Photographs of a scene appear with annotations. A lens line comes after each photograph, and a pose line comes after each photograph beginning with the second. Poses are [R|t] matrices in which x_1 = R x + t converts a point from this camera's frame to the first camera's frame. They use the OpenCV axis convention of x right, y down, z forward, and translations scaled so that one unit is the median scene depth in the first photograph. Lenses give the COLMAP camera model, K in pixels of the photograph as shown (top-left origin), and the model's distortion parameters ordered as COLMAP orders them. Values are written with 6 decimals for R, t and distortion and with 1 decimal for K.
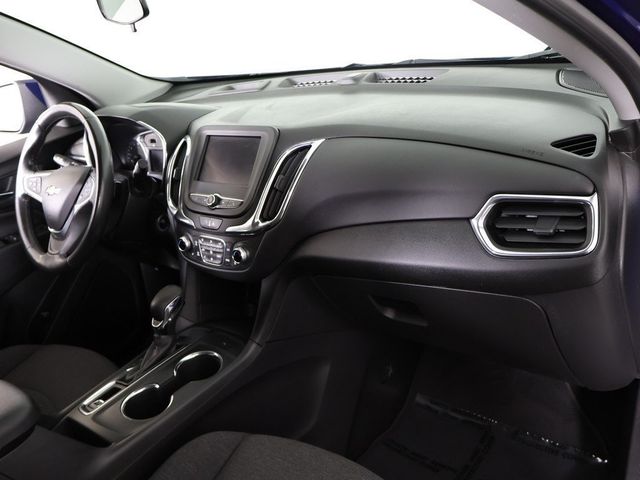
lens RADIAL K [[664.6, 0, 320.0], [0, 664.6, 240.0], [0, 0, 1]] dist [0.065707, -0.000004]
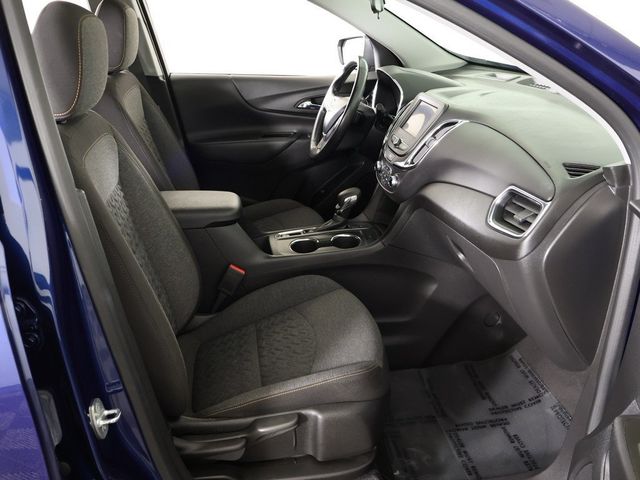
lens RADIAL K [[613.5, 0, 320.0], [0, 613.5, 240.0], [0, 0, 1]] dist [0.008682, -0.001440]
pose [[0.756588, 0.383975, -0.529280, 0.524100], [-0.347938, 0.921731, 0.171319, -0.034177], [0.553636, 0.054539, 0.830971, -0.205850]]
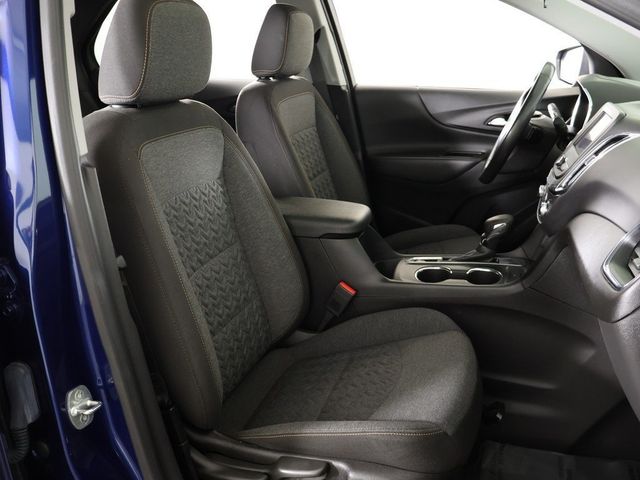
lens RADIAL K [[613.5, 0, 320.0], [0, 613.5, 240.0], [0, 0, 1]] dist [0.008682, -0.001440]
pose [[0.404610, 0.428646, -0.807808, 0.613532], [-0.372094, 0.884082, 0.282747, -0.087746], [0.835367, 0.186178, 0.517204, 0.124497]]
